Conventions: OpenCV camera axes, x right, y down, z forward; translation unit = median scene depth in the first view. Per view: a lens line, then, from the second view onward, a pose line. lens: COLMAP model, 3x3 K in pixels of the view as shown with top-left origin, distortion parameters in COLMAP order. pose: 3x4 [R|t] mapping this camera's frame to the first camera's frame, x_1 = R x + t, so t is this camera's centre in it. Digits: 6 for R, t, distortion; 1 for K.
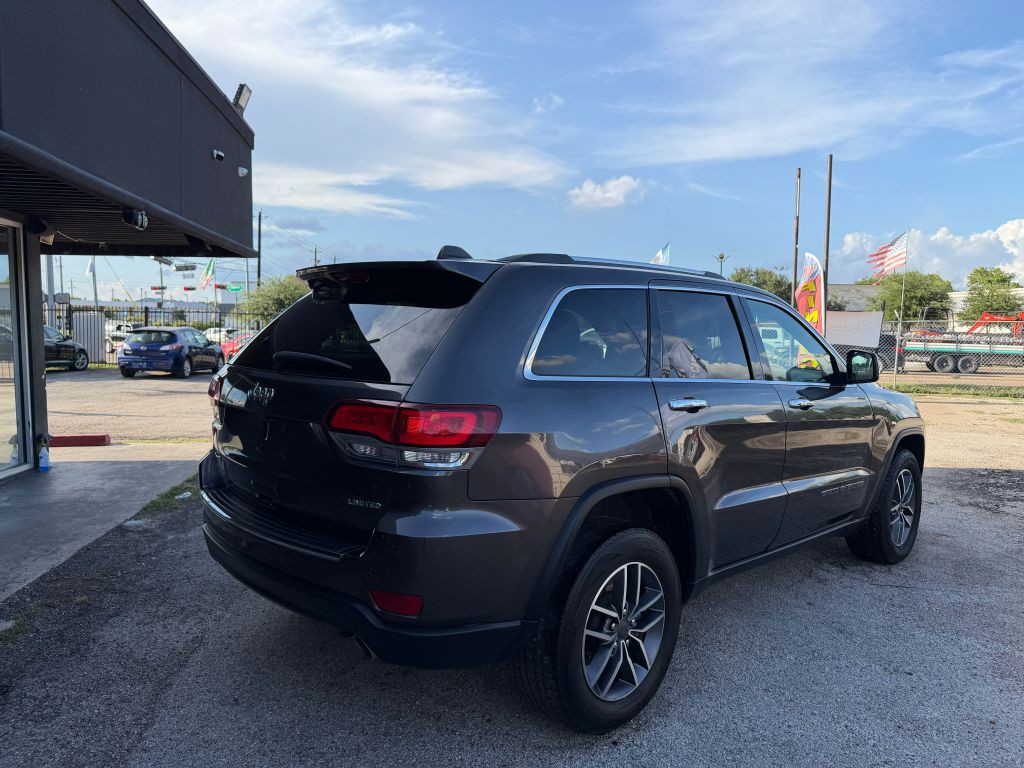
lens RADIAL K [[727.7, 0, 512.0], [0, 727.7, 384.0], [0, 0, 1]] dist [0.048341, -0.064600]
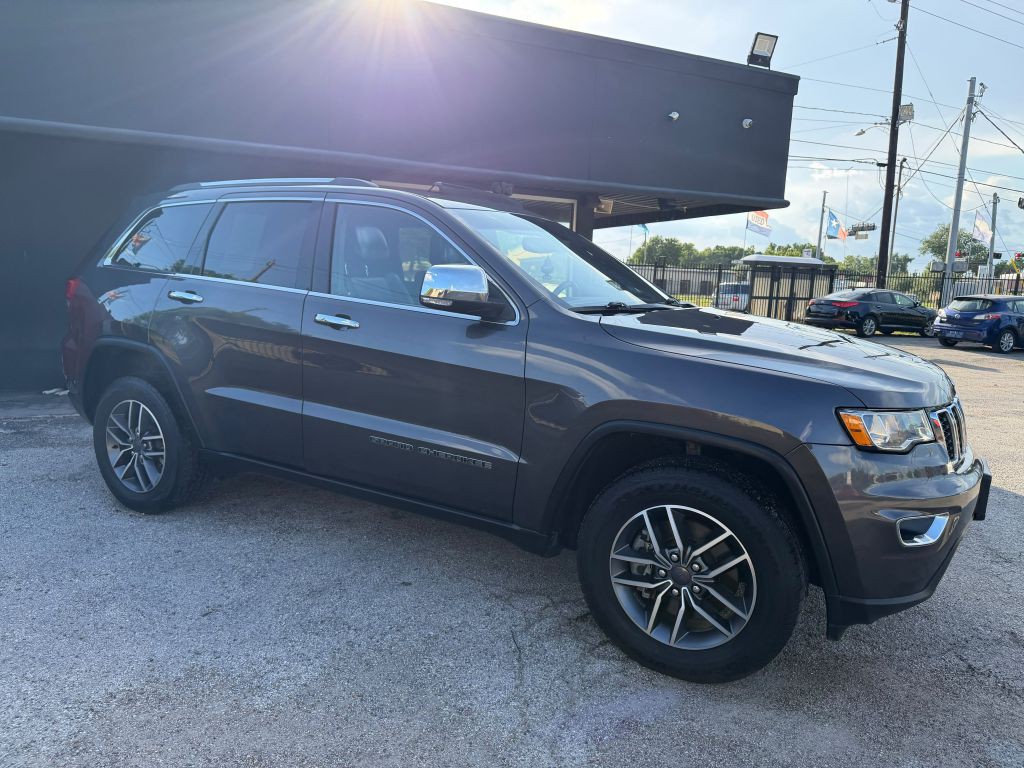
lens RADIAL K [[719.3, 0, 507.6], [0, 719.3, 387.4], [0, 0, 1]] dist [0.105736, -0.150281]
pose [[0.278345, 0.139850, -0.950245, 1.524420], [-0.105830, 0.987785, 0.114375, -0.020990], [0.954633, 0.068729, 0.289745, 1.128680]]
